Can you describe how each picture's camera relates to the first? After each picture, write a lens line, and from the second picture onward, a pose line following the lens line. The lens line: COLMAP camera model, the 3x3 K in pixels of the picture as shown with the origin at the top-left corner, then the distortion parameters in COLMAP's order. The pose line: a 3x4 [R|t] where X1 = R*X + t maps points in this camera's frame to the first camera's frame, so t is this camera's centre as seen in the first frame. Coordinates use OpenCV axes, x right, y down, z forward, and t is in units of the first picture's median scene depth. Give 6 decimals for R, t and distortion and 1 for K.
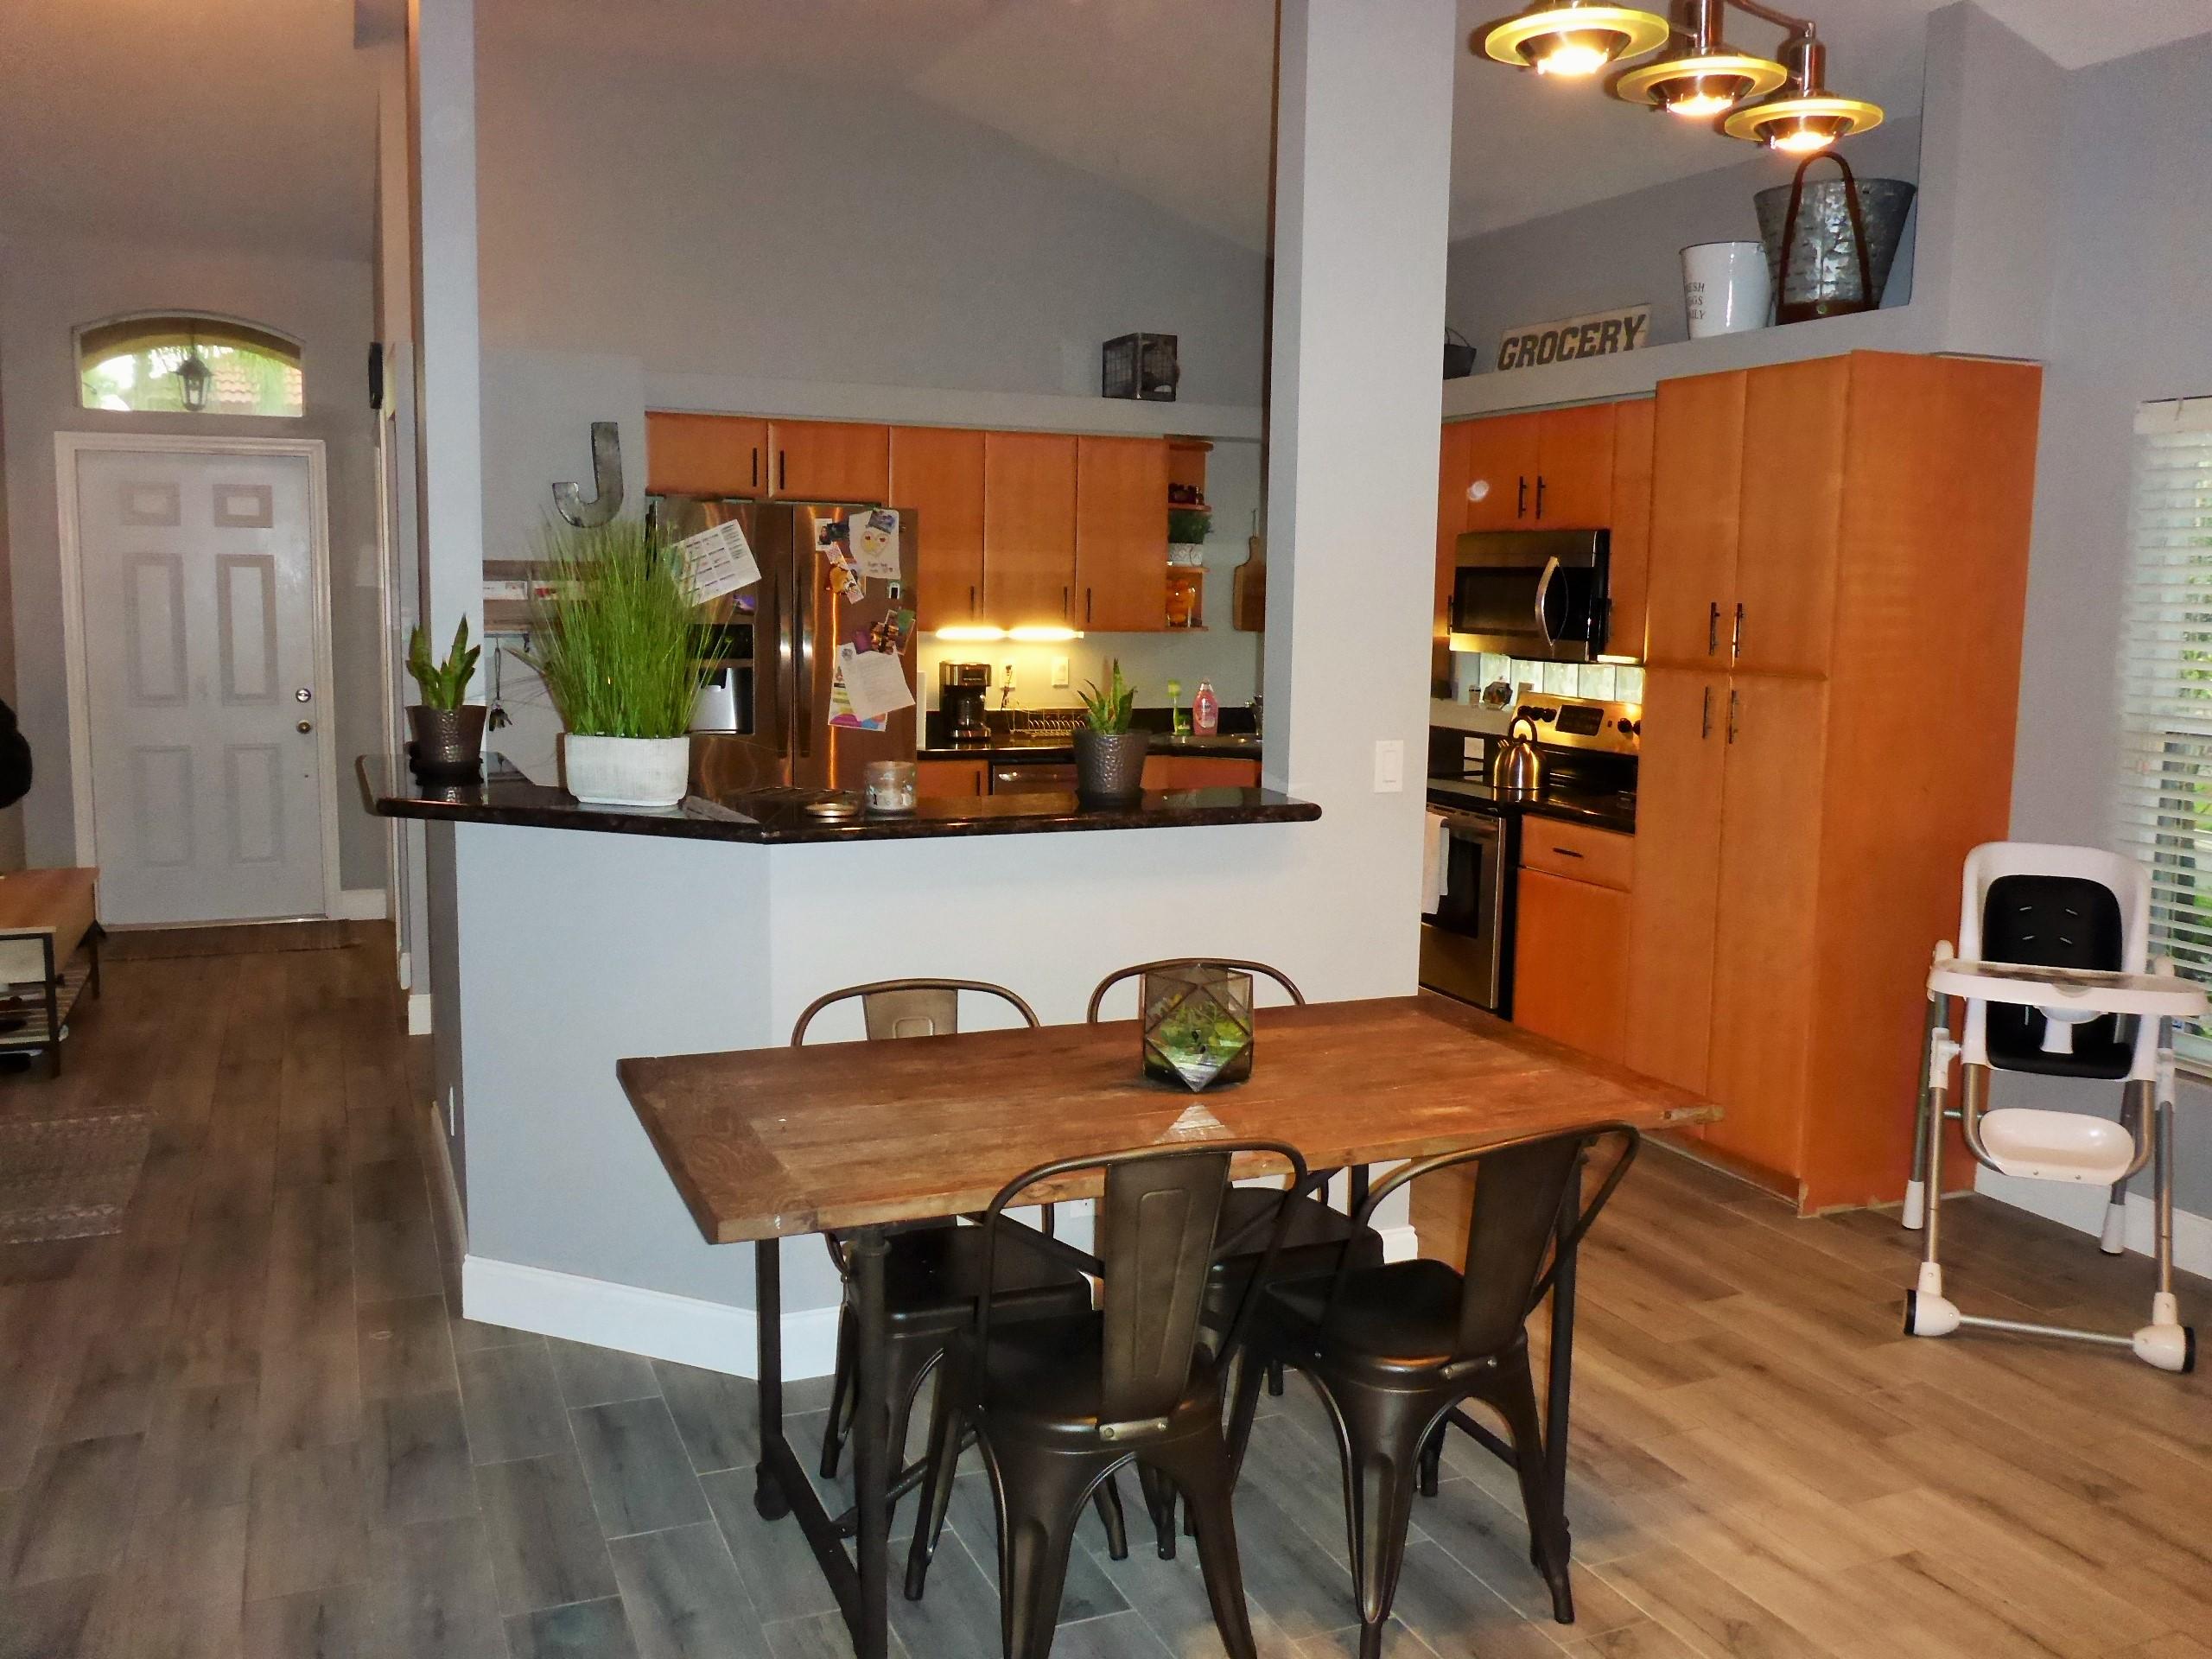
lens RADIAL K [[1849.6, 0, 1105.2], [0, 1849.6, 826.3], [0, 0, 1]] dist [-0.021880, -0.006135]
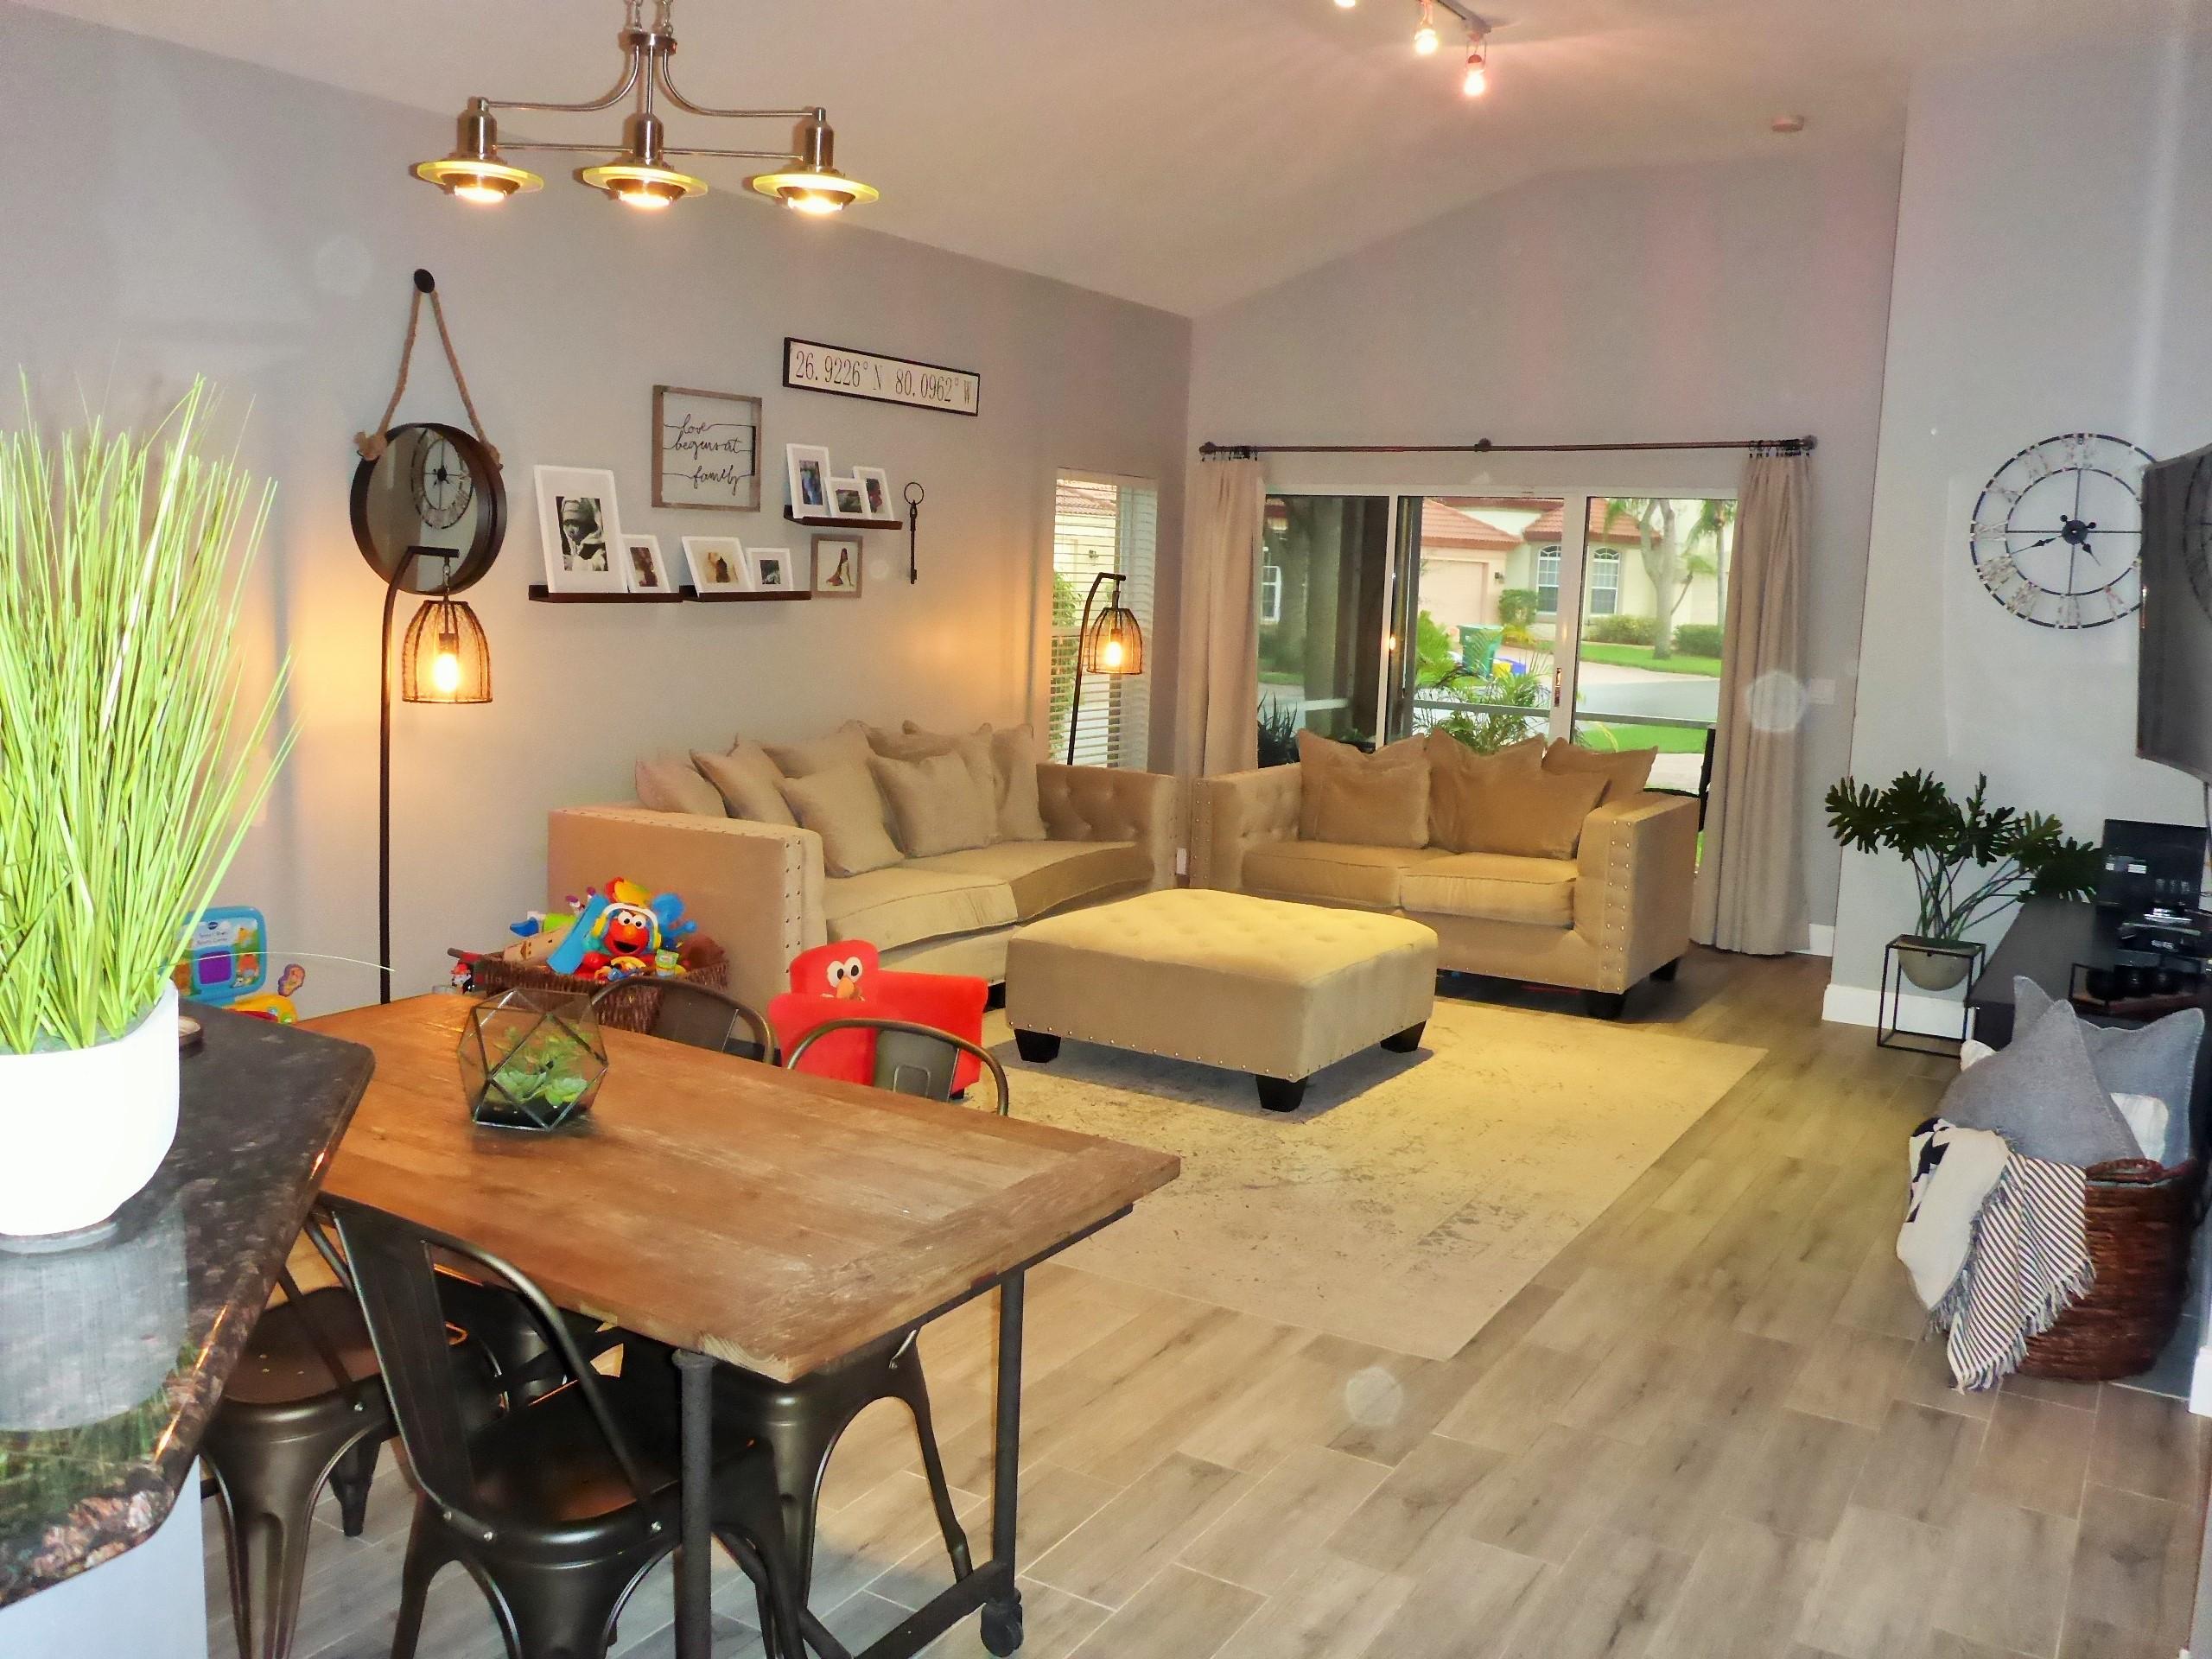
lens RADIAL K [[1868.3, 0, 1123.1], [0, 1868.3, 822.7], [0, 0, 1]] dist [-0.034565, 0.005301]
pose [[-0.586524, -0.149956, 0.795929, -0.381891], [0.059444, 0.972091, 0.226950, -0.088715], [-0.807747, 0.180425, -0.561241, 0.583181]]
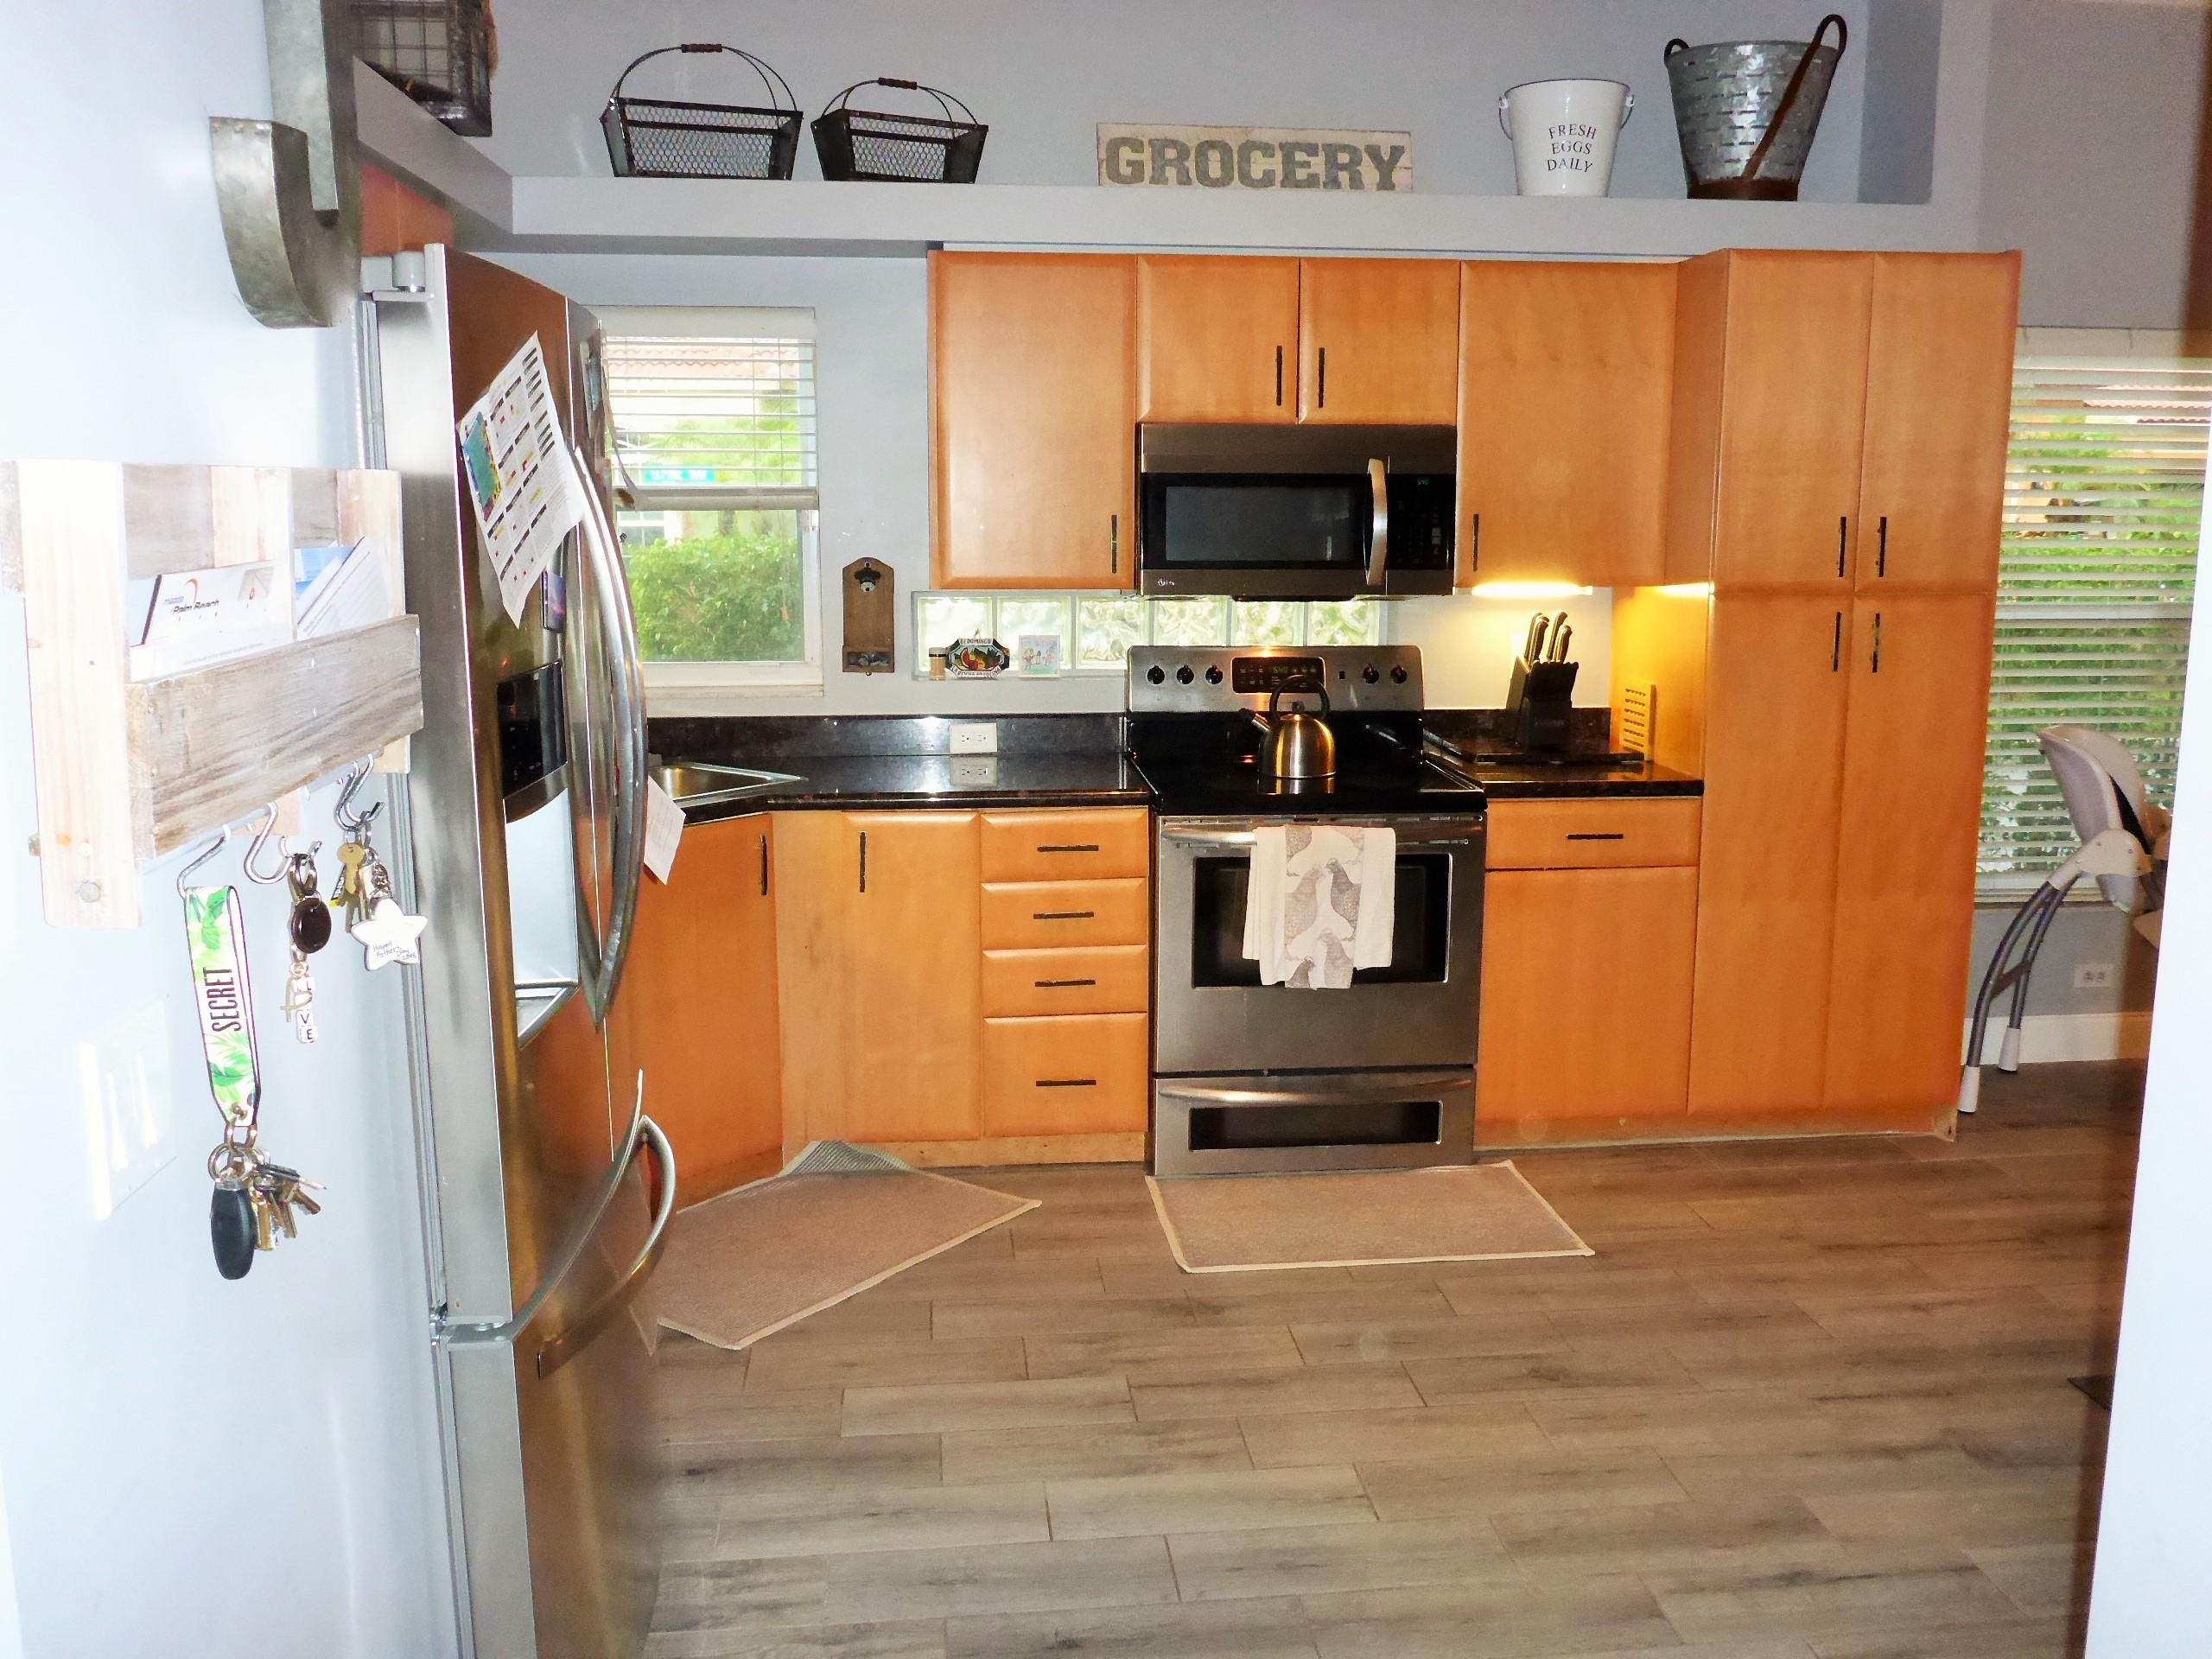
lens RADIAL K [[1850.0, 0, 1132.9], [0, 1850.0, 835.5], [0, 0, 1]] dist [-0.025232, 0.000872]
pose [[0.286630, -0.189155, 0.939182, -0.477004], [0.130159, 0.978914, 0.157434, -0.117887], [-0.949158, 0.077117, 0.305207, 0.810006]]
